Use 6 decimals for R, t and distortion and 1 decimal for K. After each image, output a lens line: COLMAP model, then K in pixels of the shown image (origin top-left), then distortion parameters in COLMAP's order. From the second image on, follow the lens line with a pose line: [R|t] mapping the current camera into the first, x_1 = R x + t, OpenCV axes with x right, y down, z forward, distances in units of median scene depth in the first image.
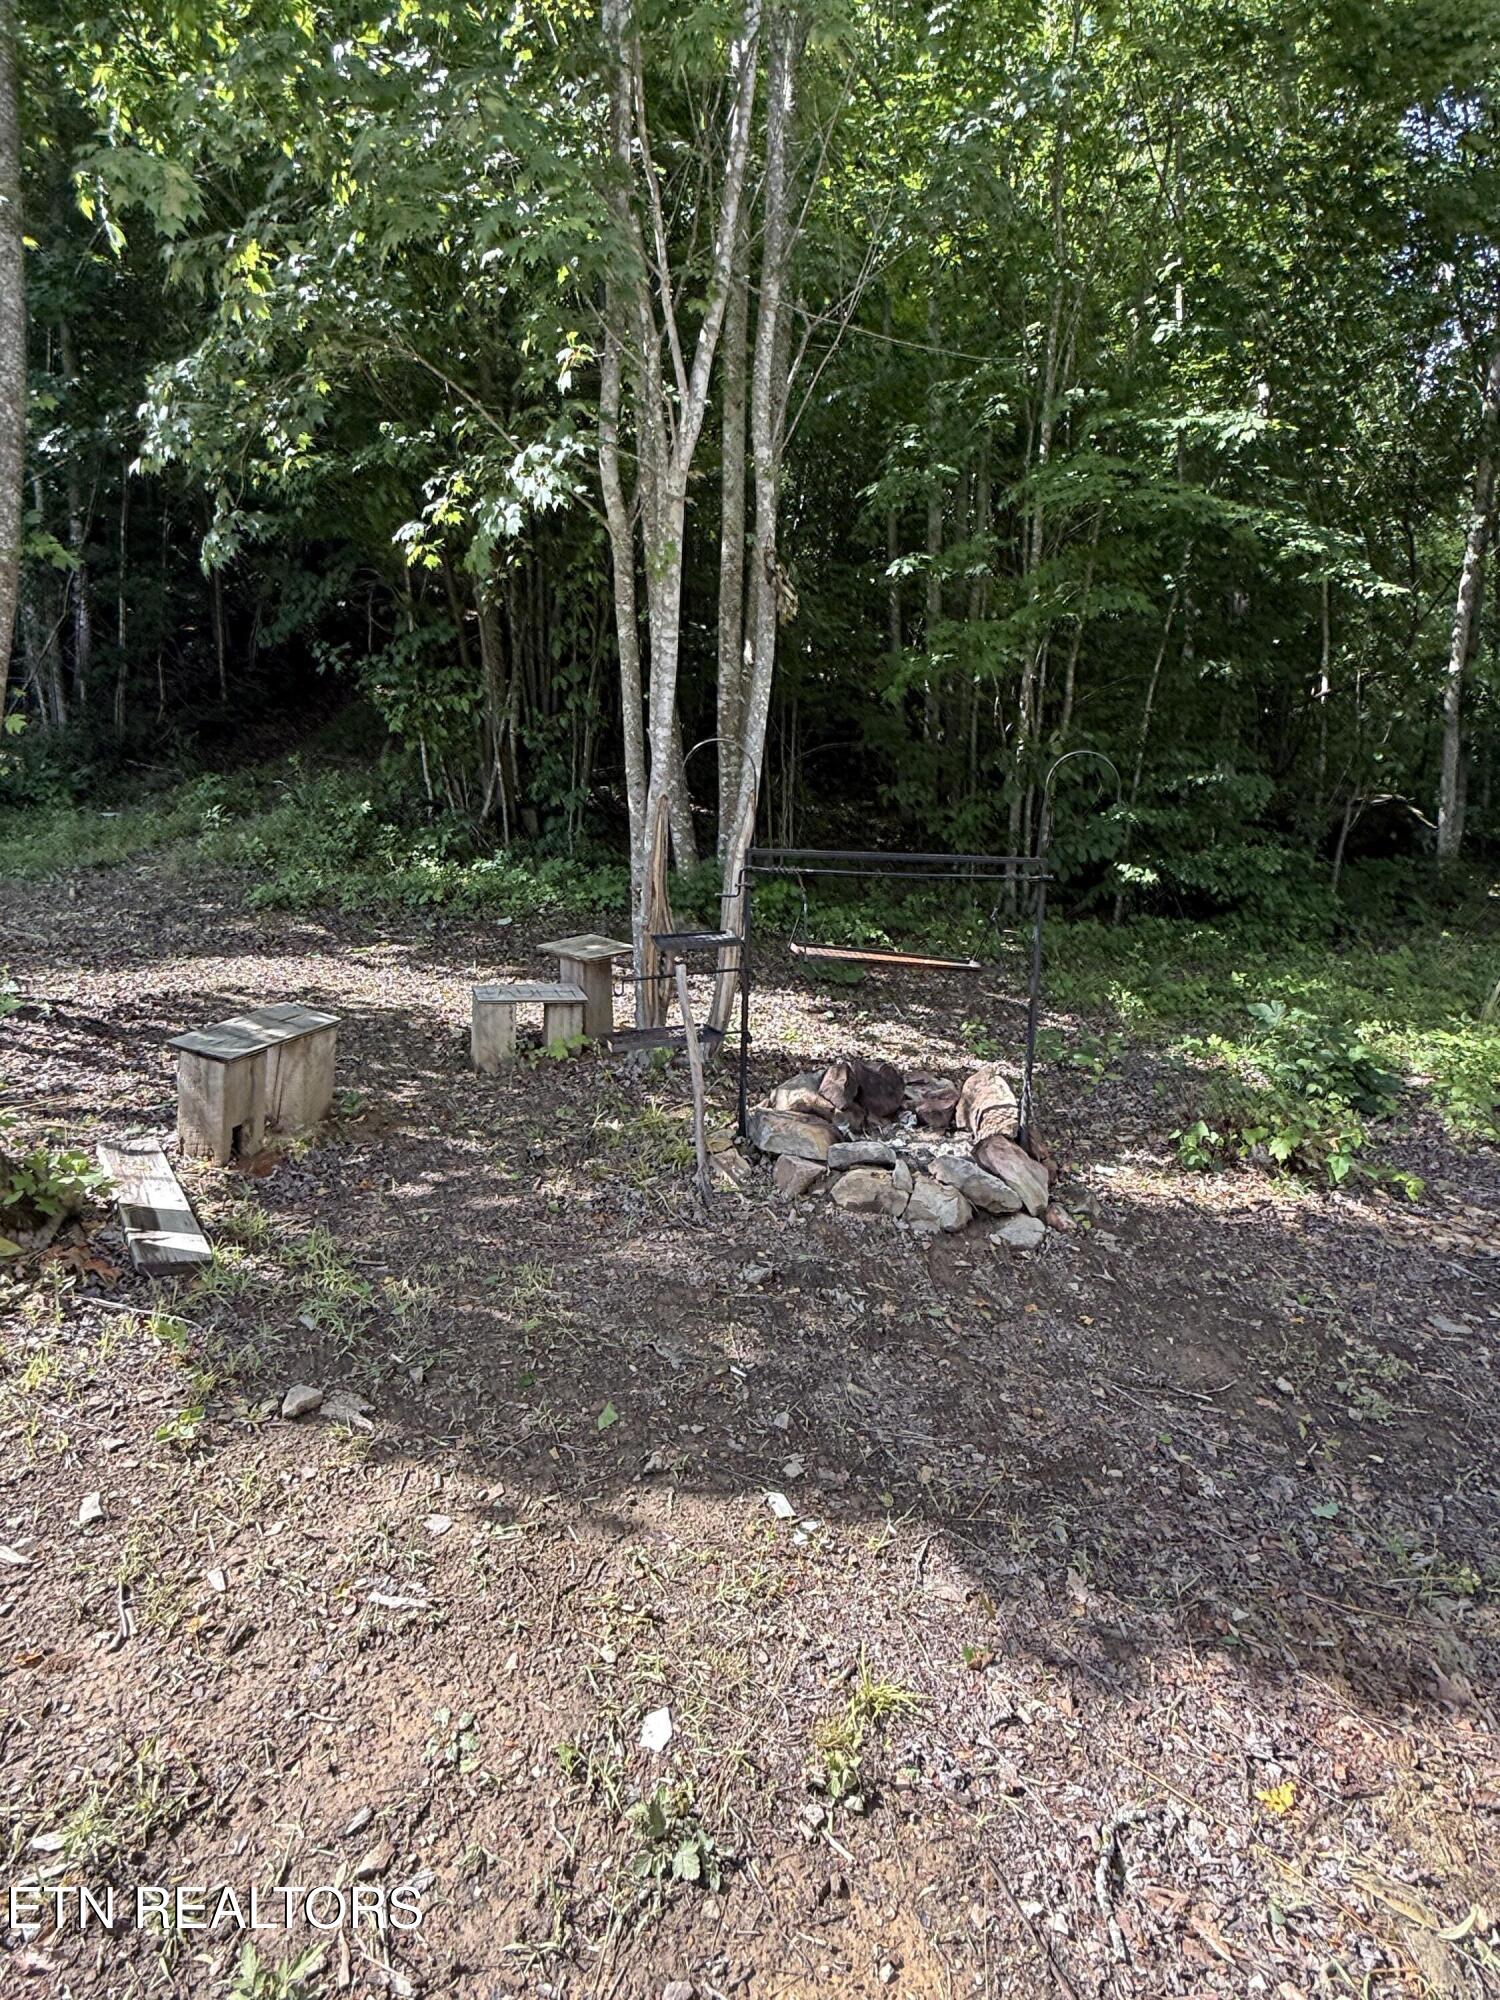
lens RADIAL K [[1057.6, 0, 754.5], [0, 1057.6, 1005.8], [0, 0, 1]] dist [0.004606, 0.000156]
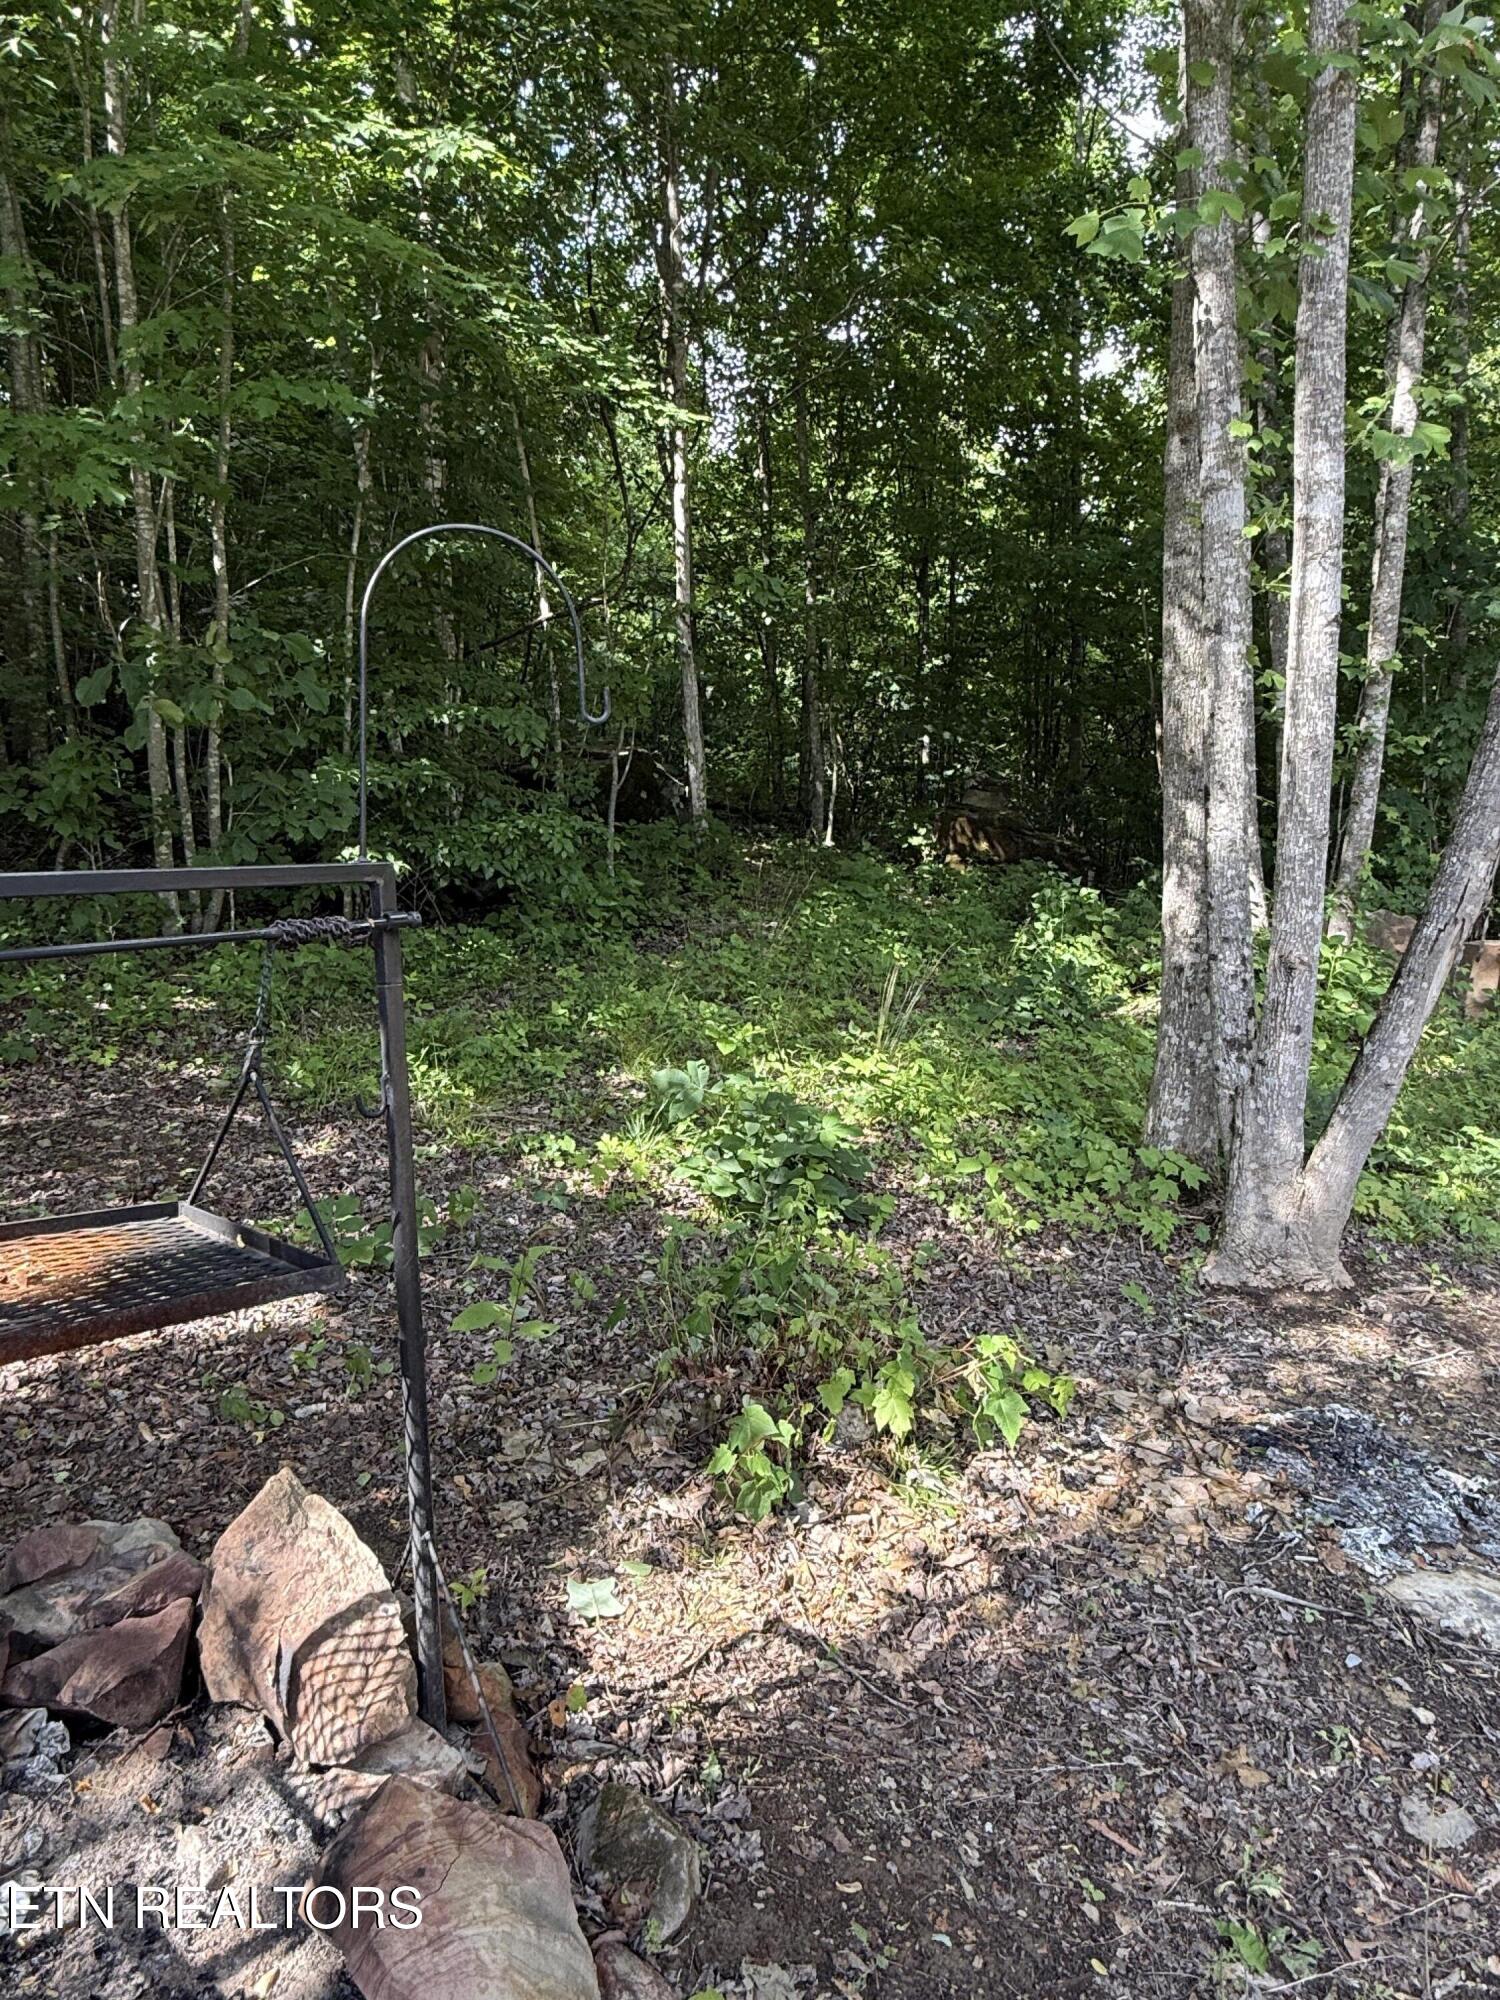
lens RADIAL K [[1266.9, 0, 750.6], [0, 1266.9, 1002.0], [0, 0, 1]] dist [0.020220, 0.001965]
pose [[0.773703, -0.132848, 0.619463, 0.105524], [0.138255, 0.989607, 0.039548, -0.090319], [-0.618279, 0.055046, 0.784029, 0.584846]]
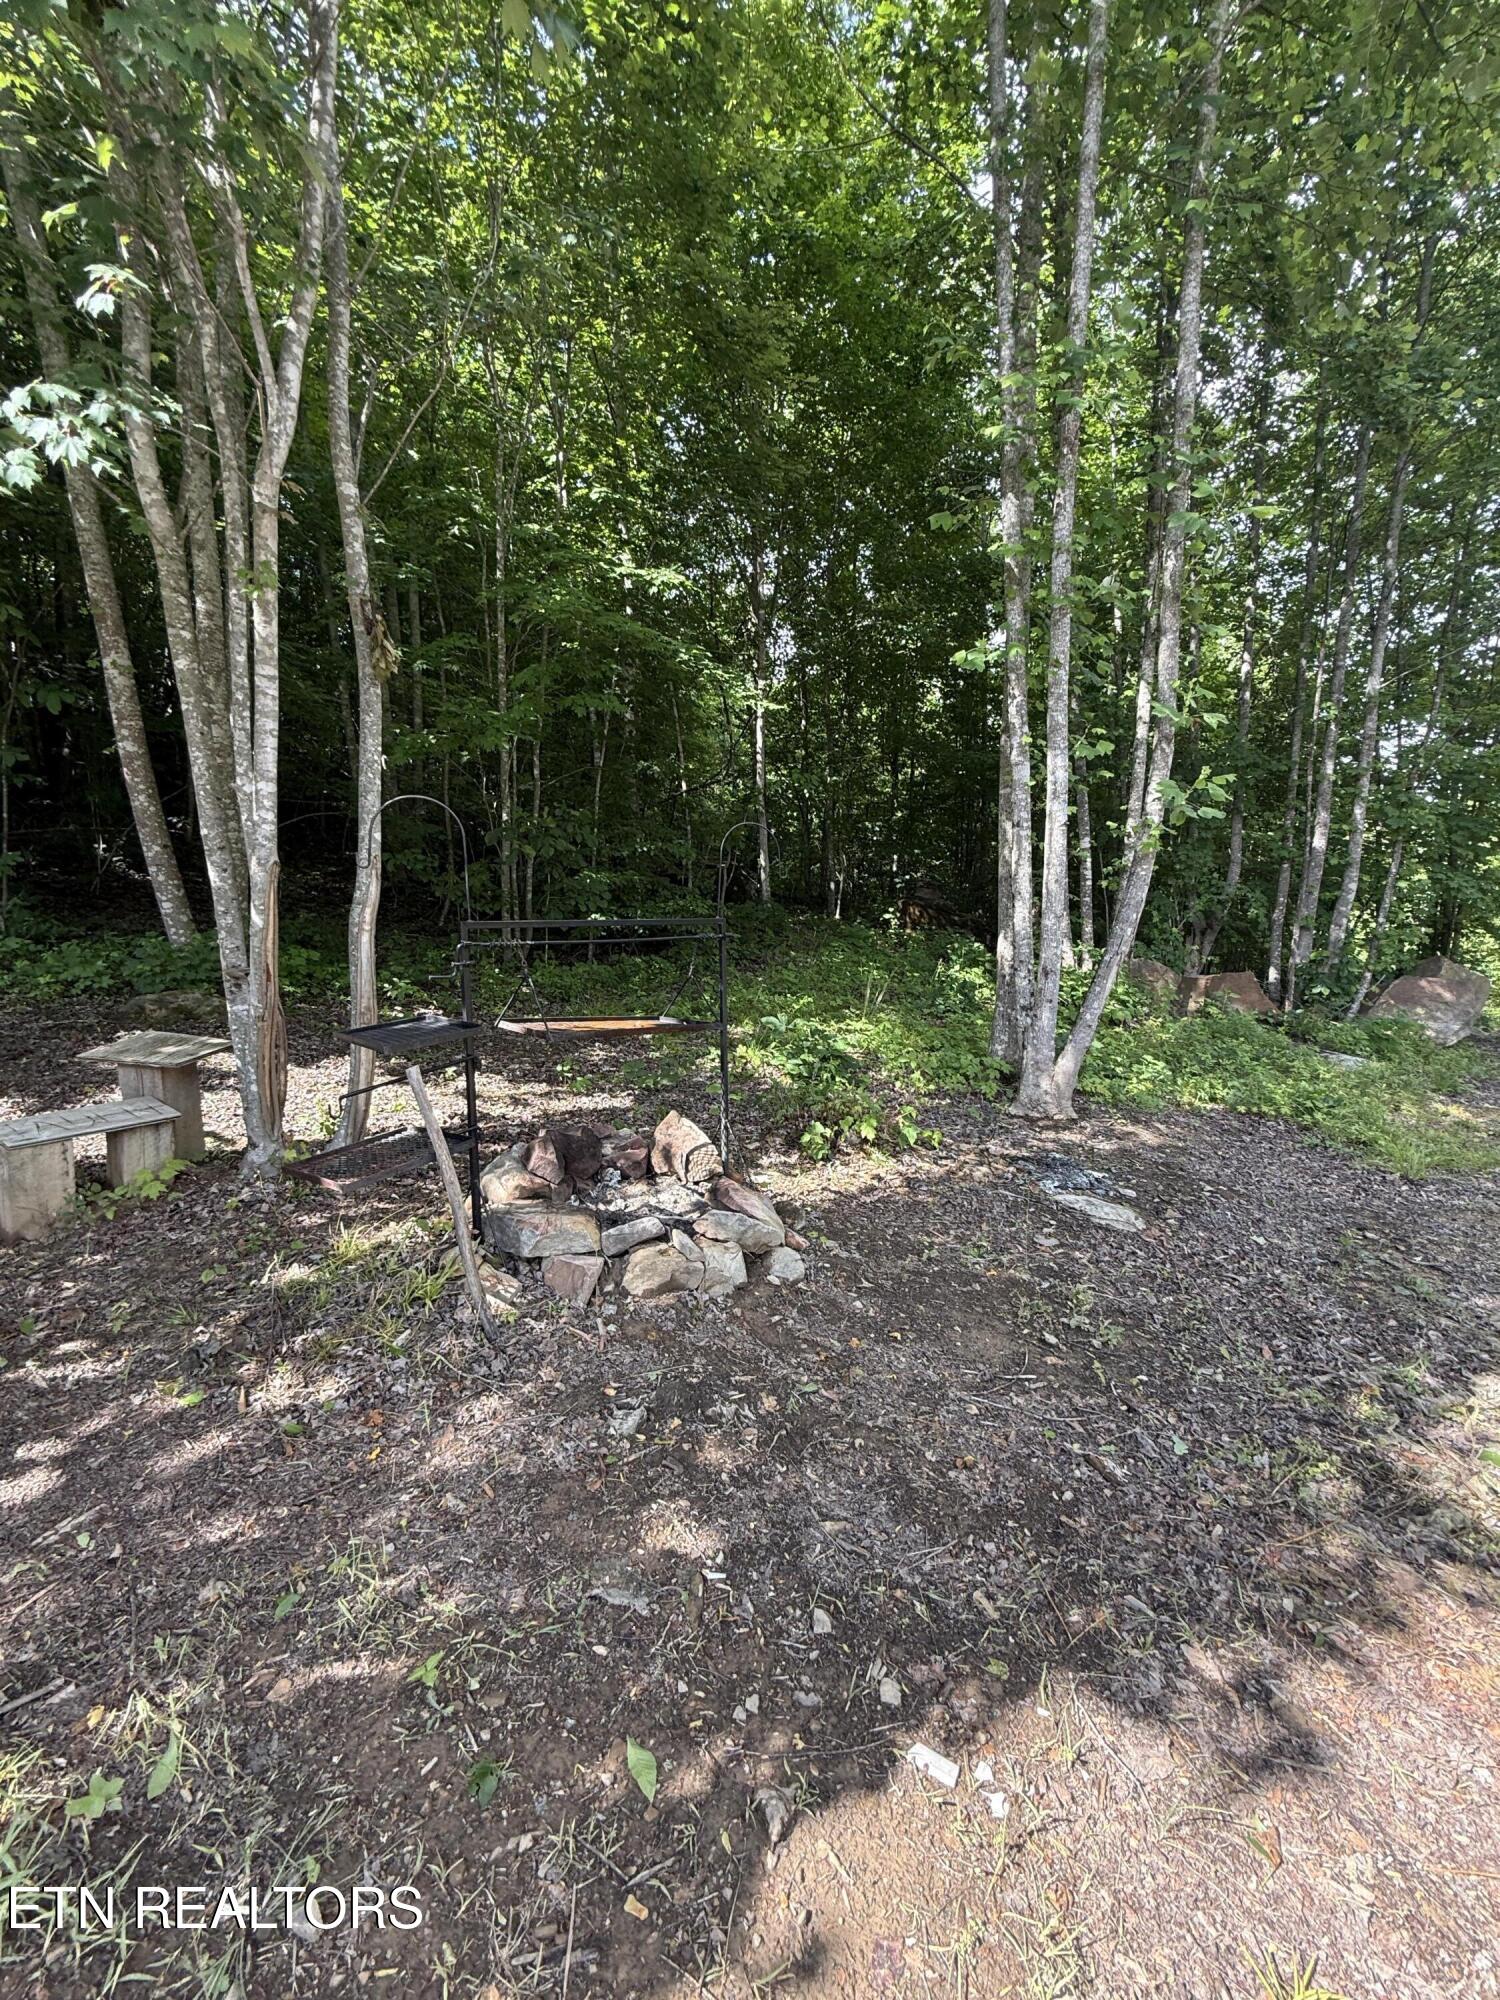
lens RADIAL K [[799.7, 0, 752.9], [0, 799.7, 1005.1], [0, 0, 1]] dist [0.002889, 0.000718]
pose [[0.798893, -0.108217, 0.591657, -0.190115], [0.119107, 0.992665, 0.020737, -0.058295], [-0.589562, 0.053903, 0.805923, 0.291143]]
